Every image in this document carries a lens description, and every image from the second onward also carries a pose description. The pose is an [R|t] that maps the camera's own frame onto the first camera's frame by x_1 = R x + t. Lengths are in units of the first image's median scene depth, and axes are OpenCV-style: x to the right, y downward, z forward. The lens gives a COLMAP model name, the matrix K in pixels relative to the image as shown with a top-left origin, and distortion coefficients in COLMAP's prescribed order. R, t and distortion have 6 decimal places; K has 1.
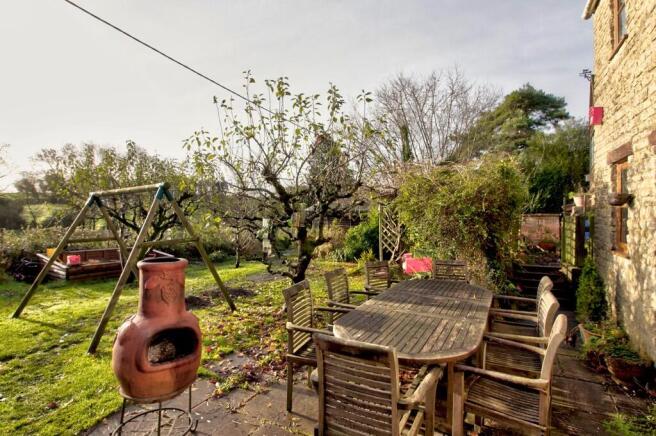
lens RADIAL K [[319.6, 0, 328.0], [0, 319.6, 218.0], [0, 0, 1]] dist [-0.000246, -0.015547]
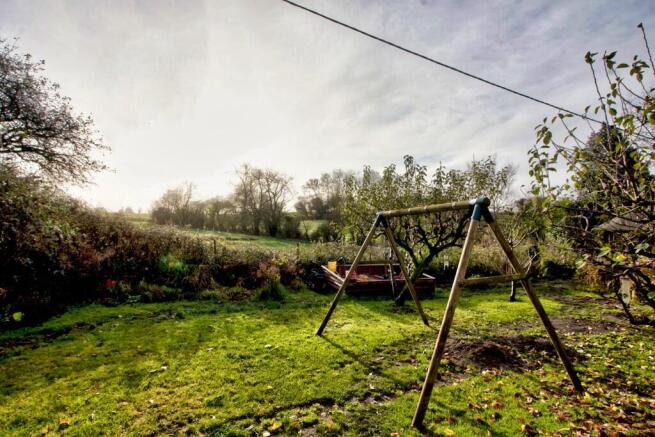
lens RADIAL K [[319.1, 0, 327.5], [0, 319.1, 218.5], [0, 0, 1]] dist [-0.000246, -0.015547]
pose [[0.775926, -0.012519, -0.630699, -0.254113], [-0.015437, 0.999127, -0.038823, -0.021417], [0.630635, 0.039860, 0.775056, 0.154610]]
